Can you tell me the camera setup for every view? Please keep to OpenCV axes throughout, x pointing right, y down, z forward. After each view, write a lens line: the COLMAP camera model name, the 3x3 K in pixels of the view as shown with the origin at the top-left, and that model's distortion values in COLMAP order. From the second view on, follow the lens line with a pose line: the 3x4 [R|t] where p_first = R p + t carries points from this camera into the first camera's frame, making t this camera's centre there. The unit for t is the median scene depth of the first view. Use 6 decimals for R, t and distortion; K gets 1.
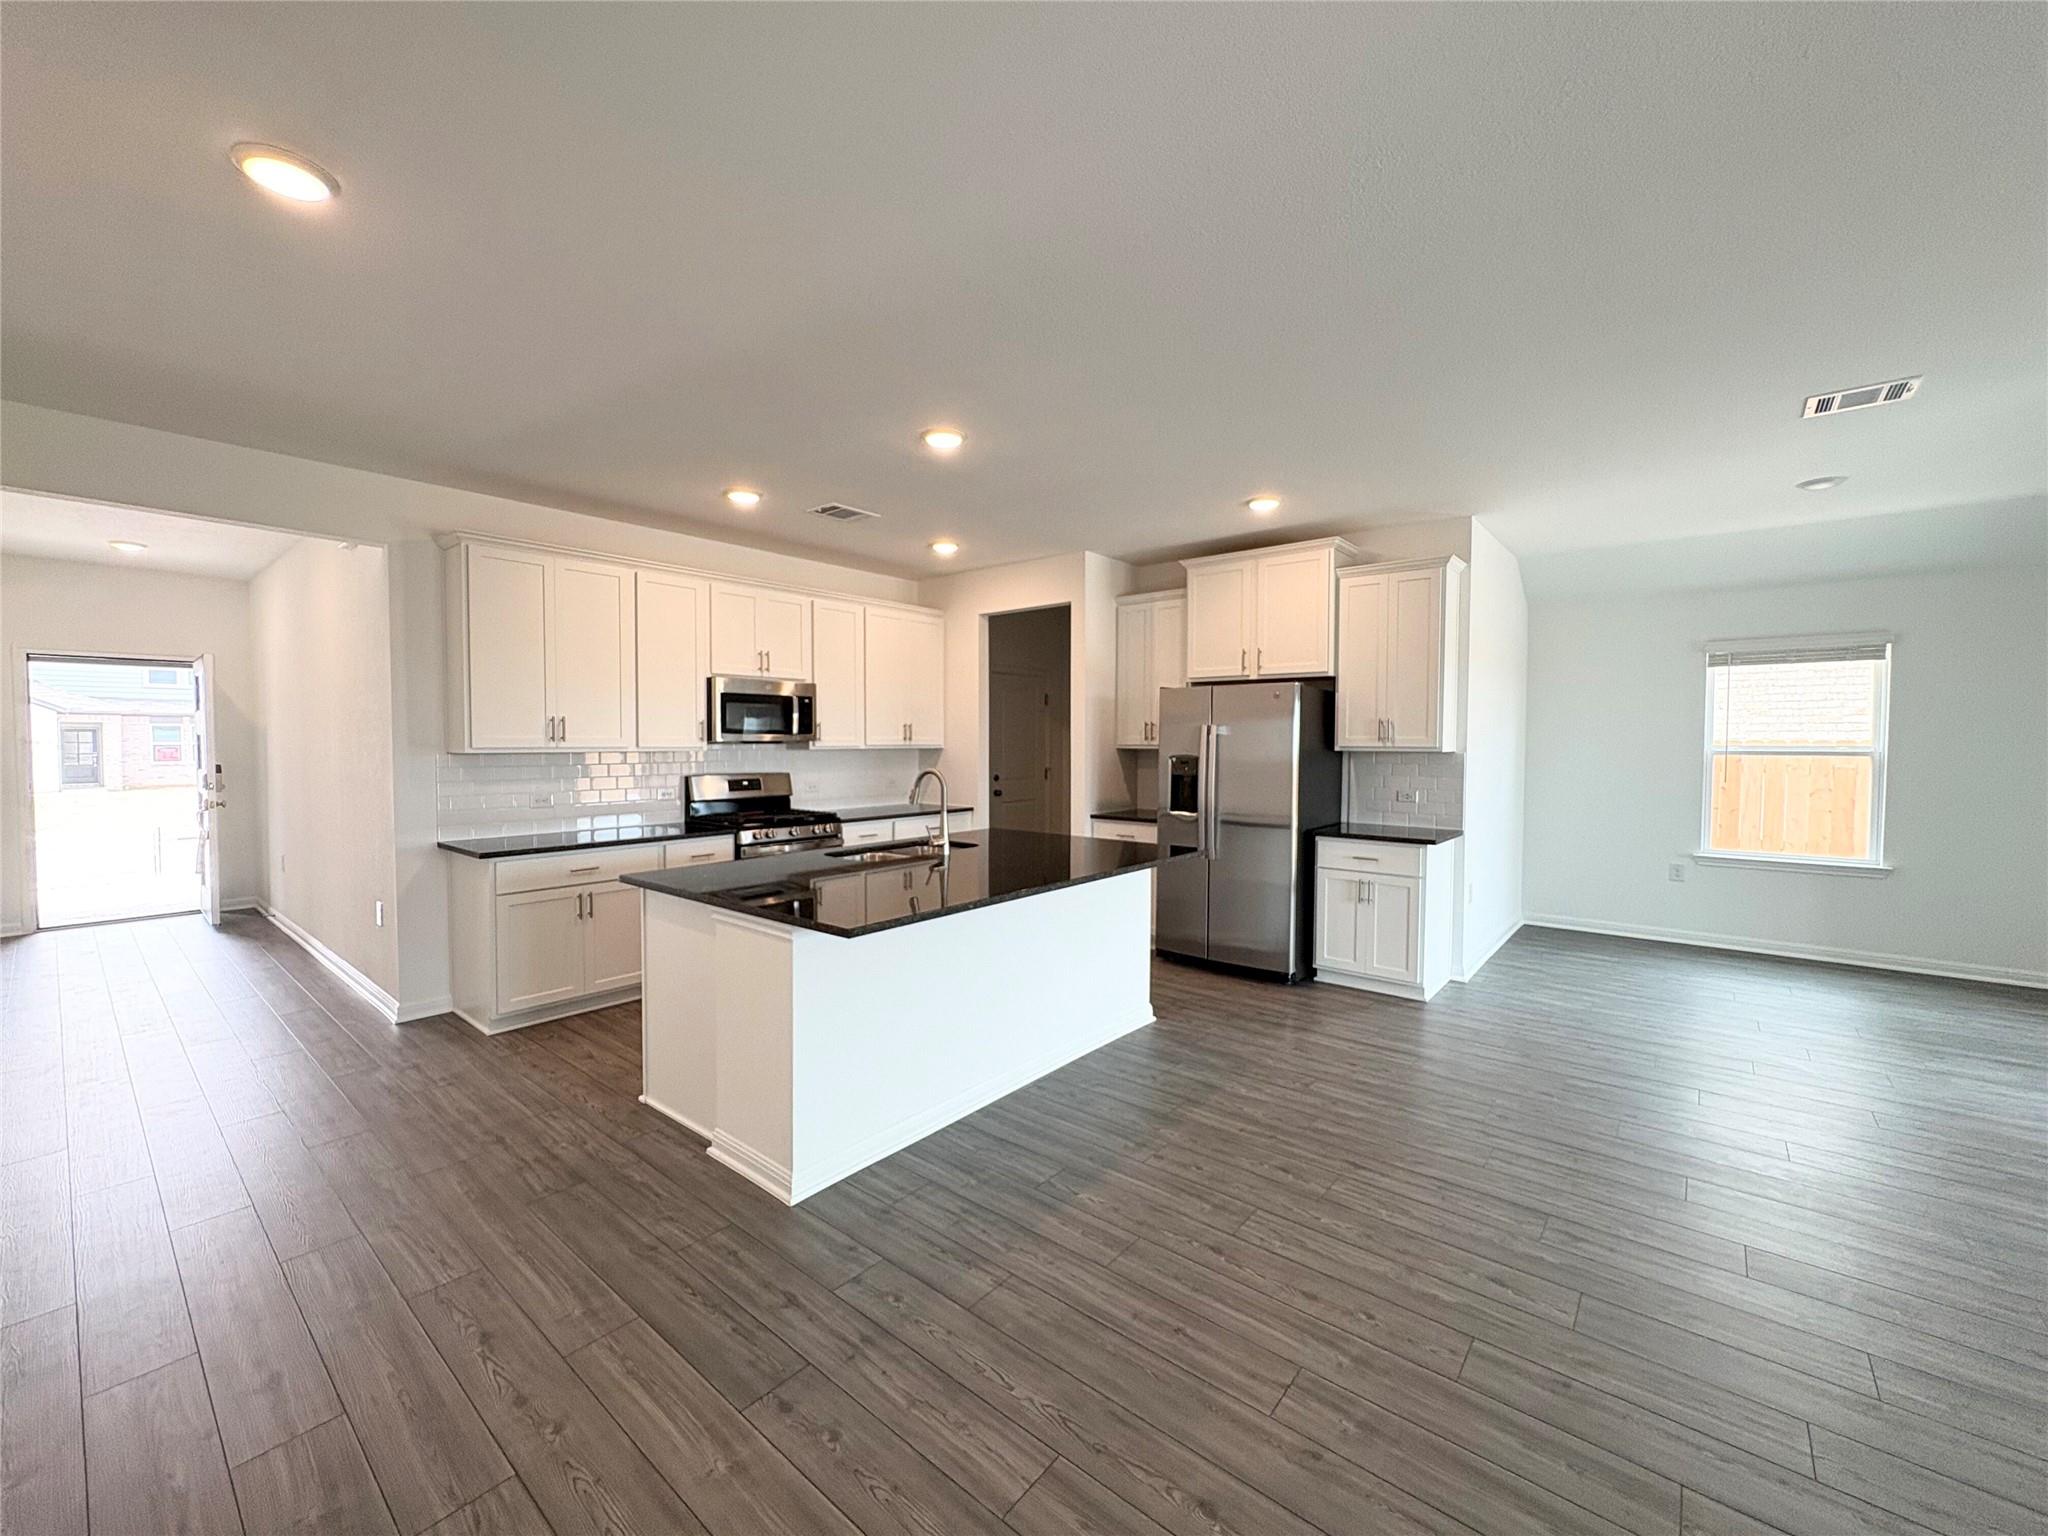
lens RADIAL K [[815.5, 0, 1019.9], [0, 815.5, 763.6], [0, 0, 1]] dist [-0.000538, 0.000568]
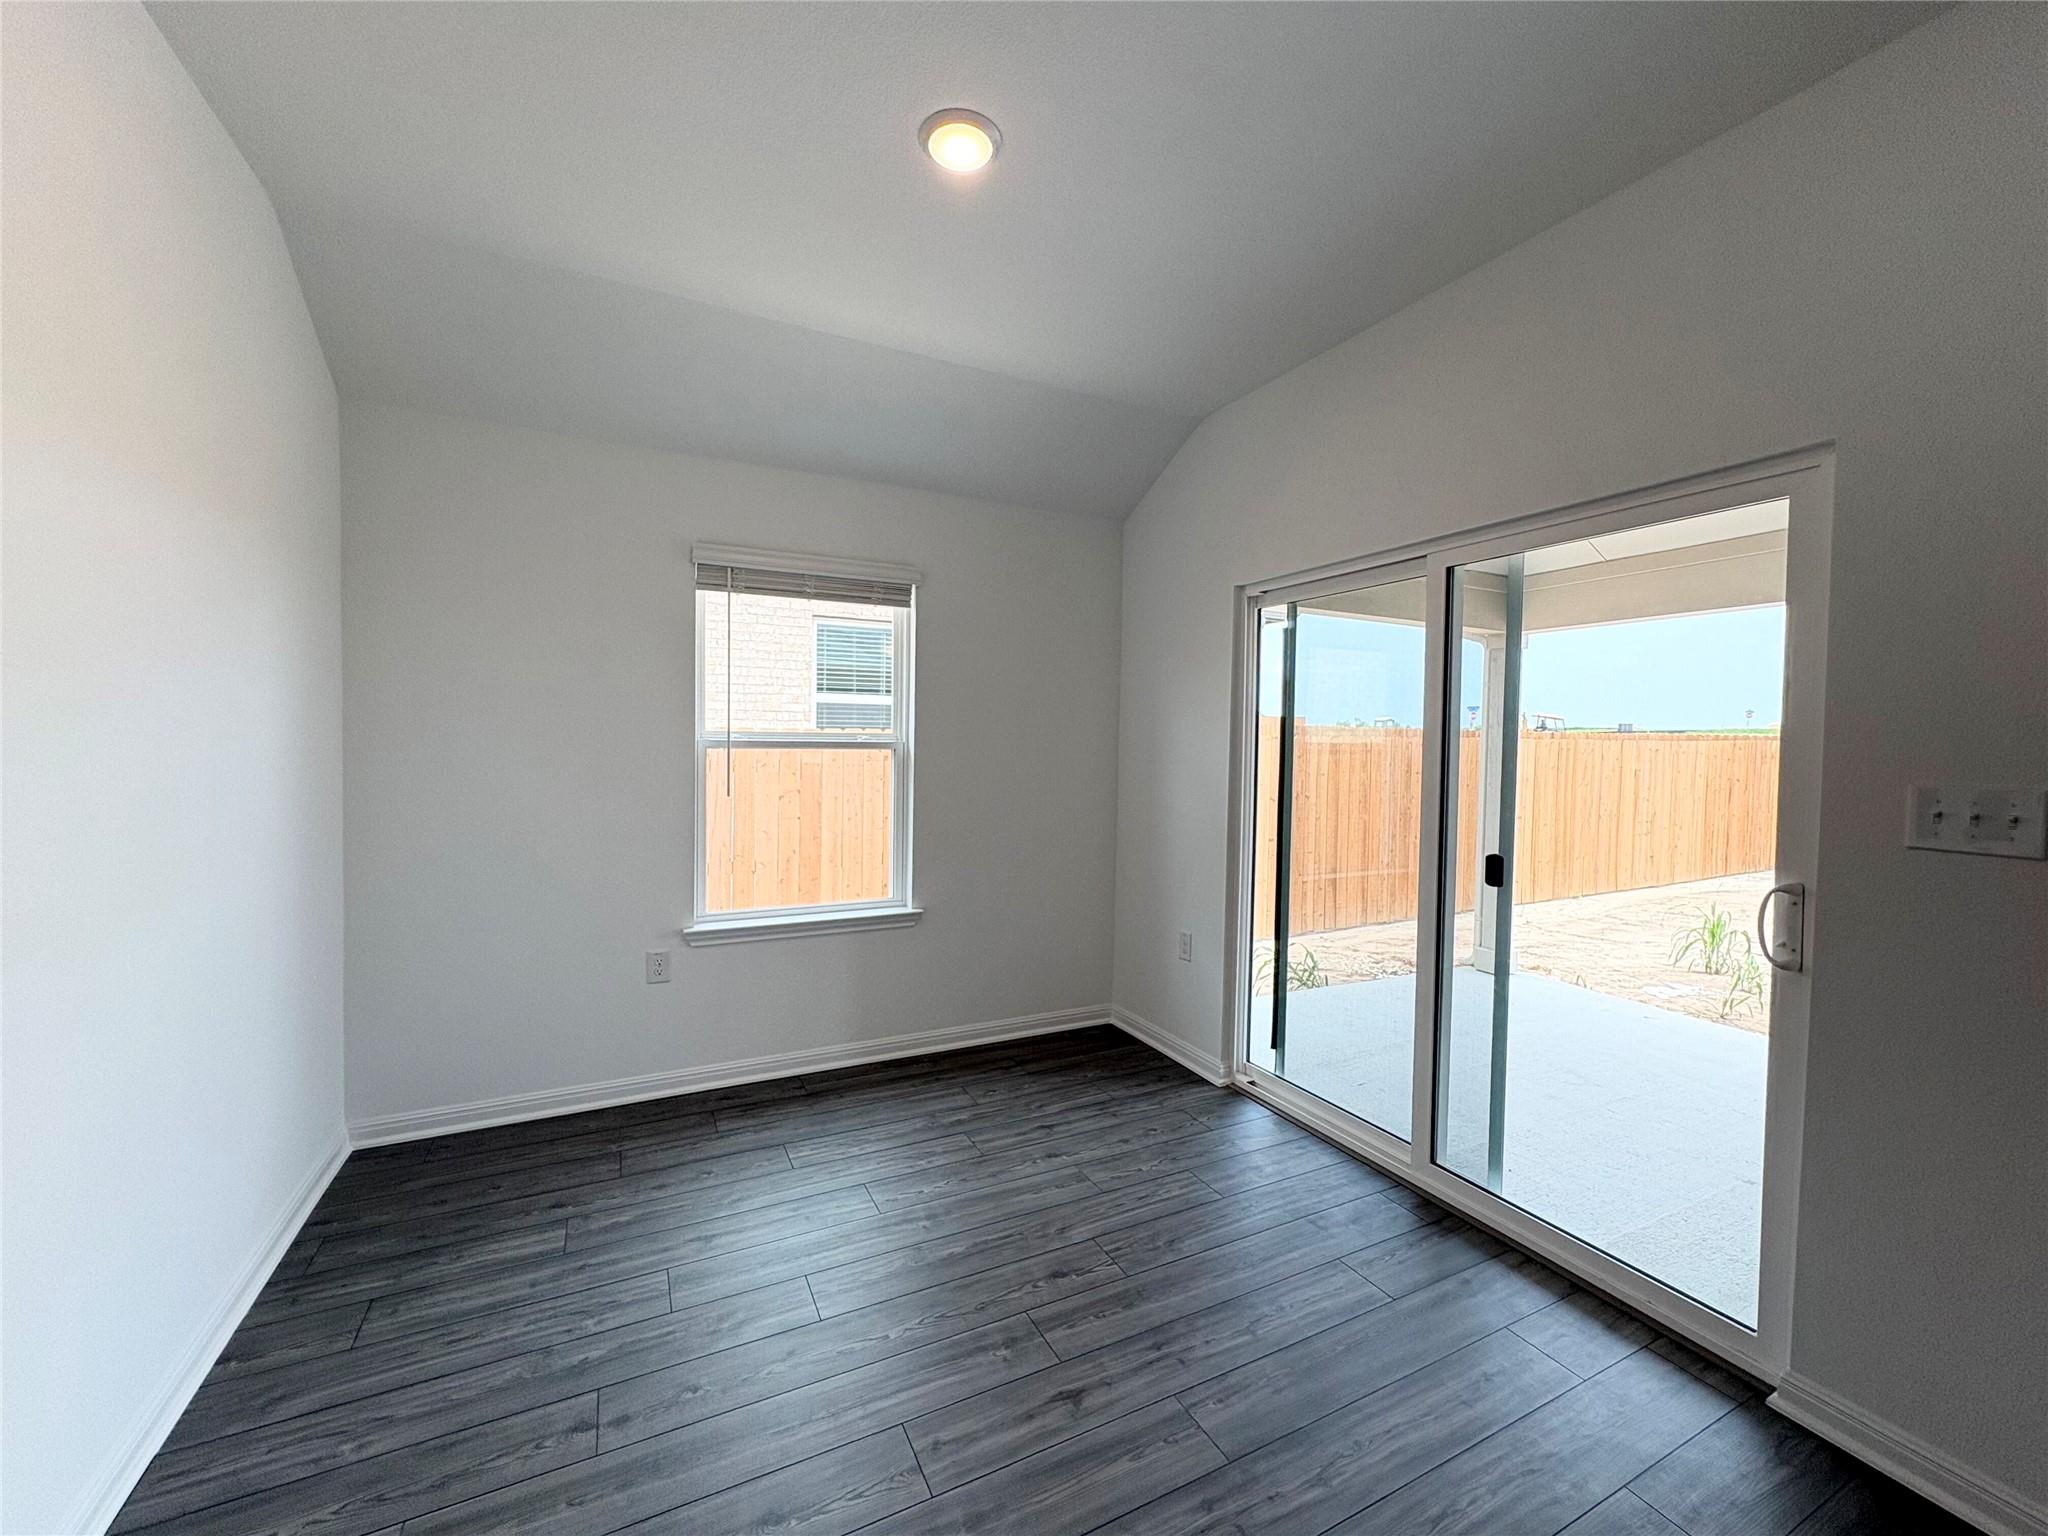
lens RADIAL K [[815.5, 0, 1019.9], [0, 815.5, 763.6], [0, 0, 1]] dist [-0.000538, 0.000568]
pose [[0.401487, -0.021373, 0.915615, 0.456639], [0.013684, 0.999756, 0.017337, -0.007140], [-0.915763, 0.005569, 0.401681, 0.625664]]
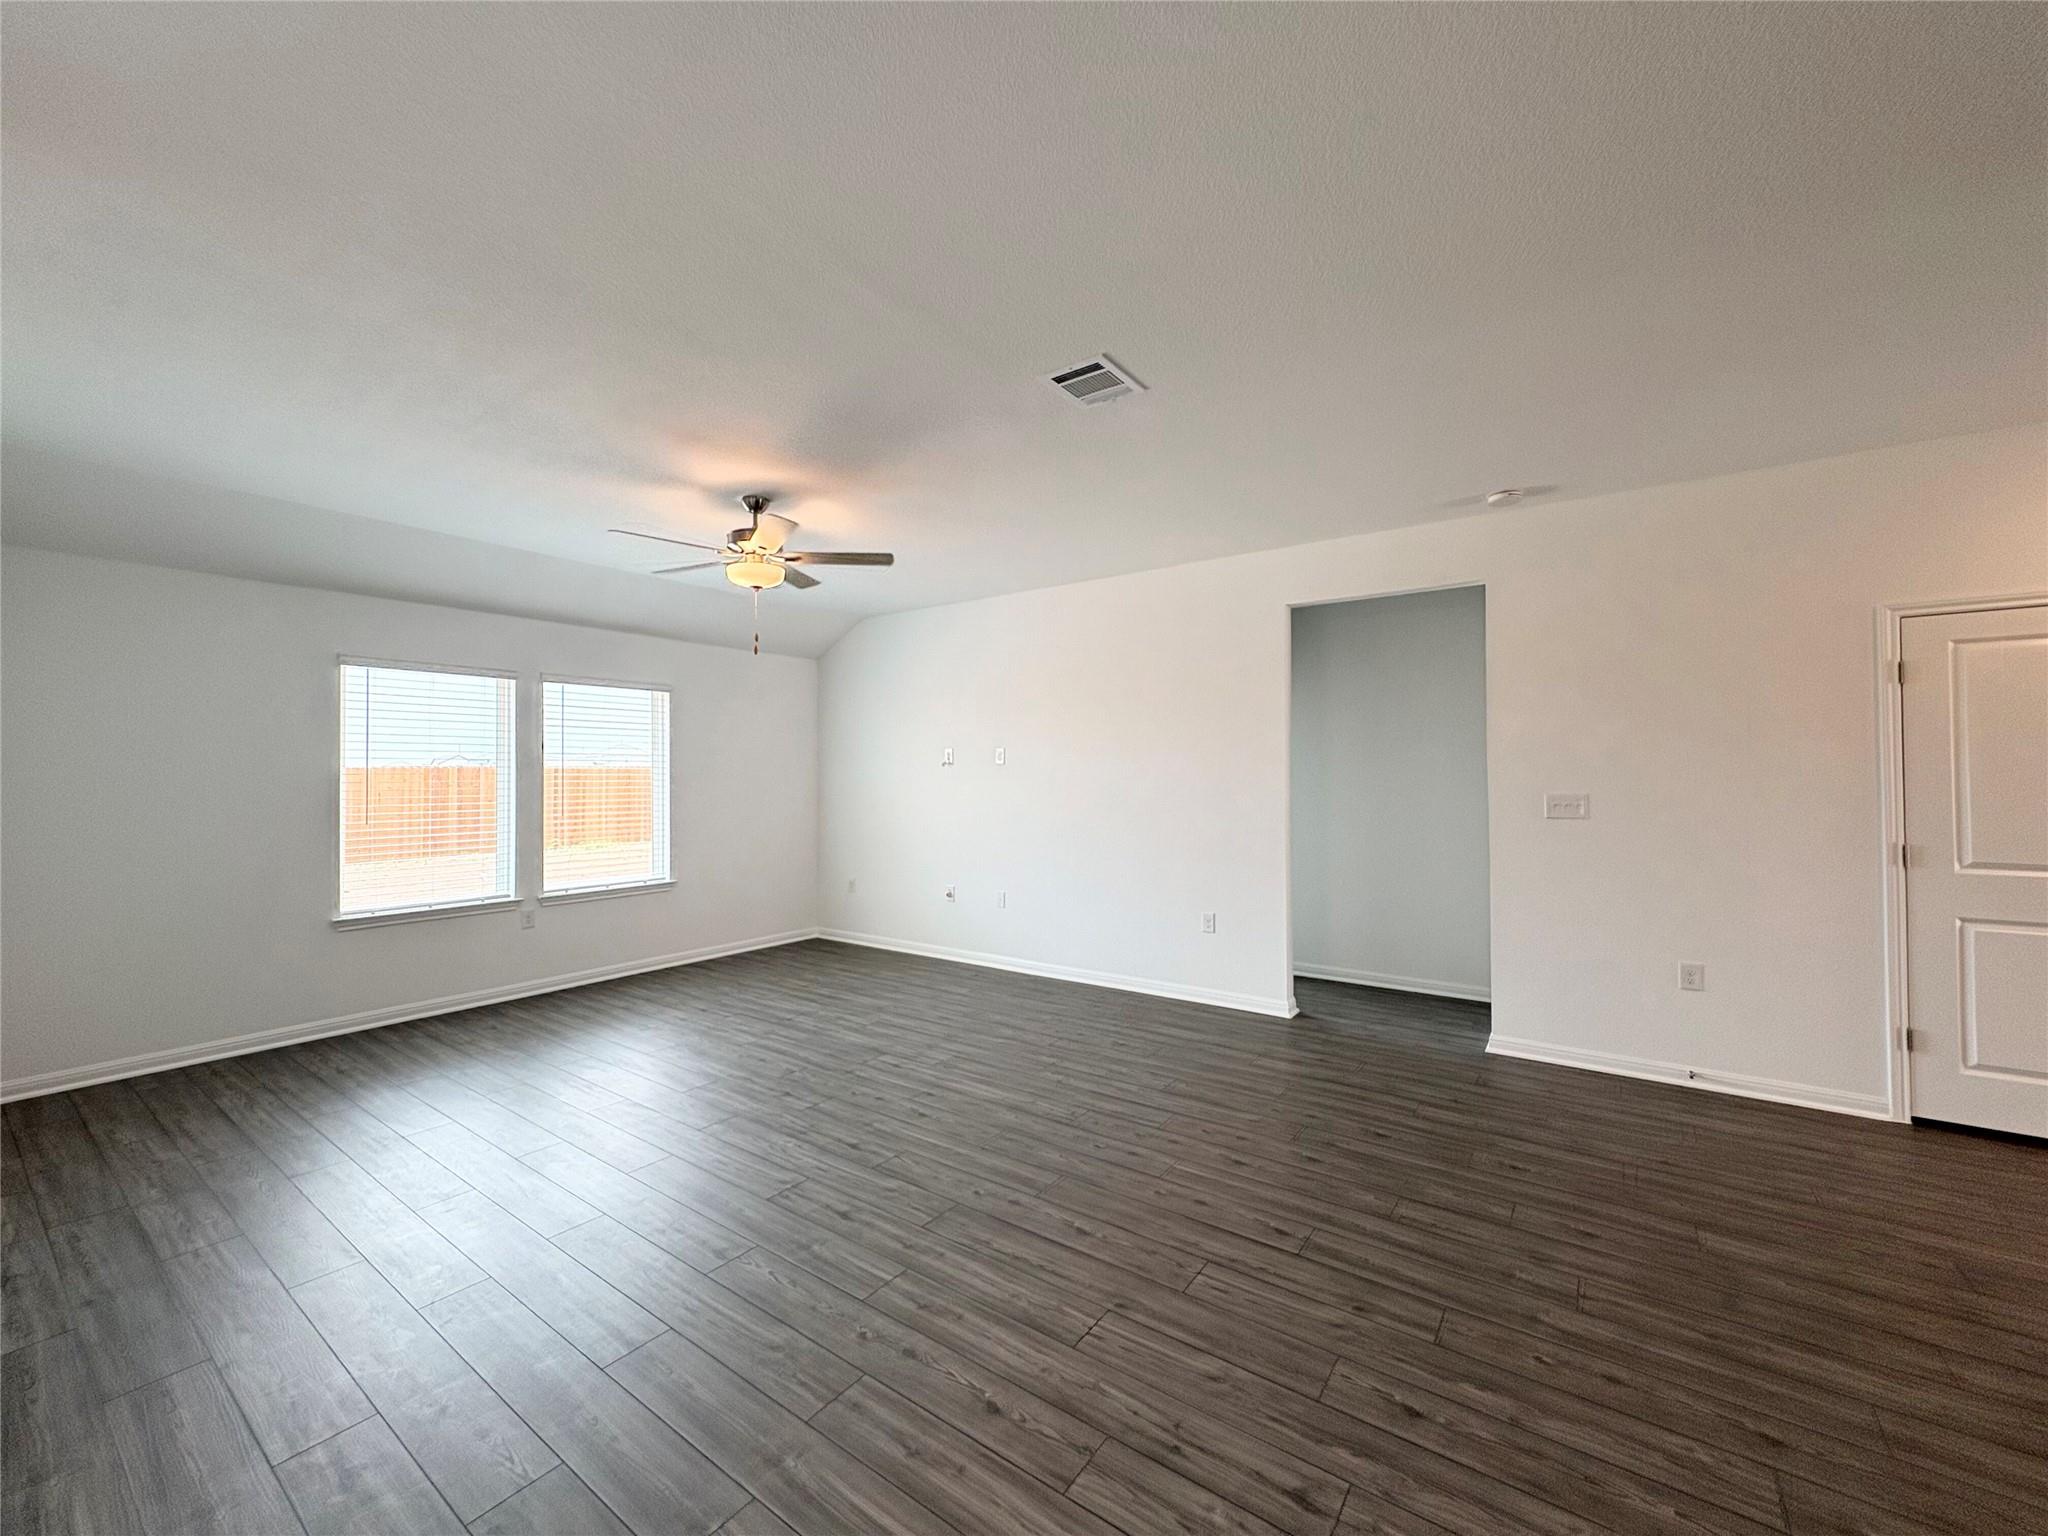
lens RADIAL K [[815.5, 0, 1019.9], [0, 815.5, 763.6], [0, 0, 1]] dist [-0.000538, 0.000568]
pose [[-0.998155, 0.000856, -0.060716, 0.426893], [-0.000112, 0.999873, 0.015923, -0.017430], [0.060722, 0.015900, -0.998028, 0.740281]]
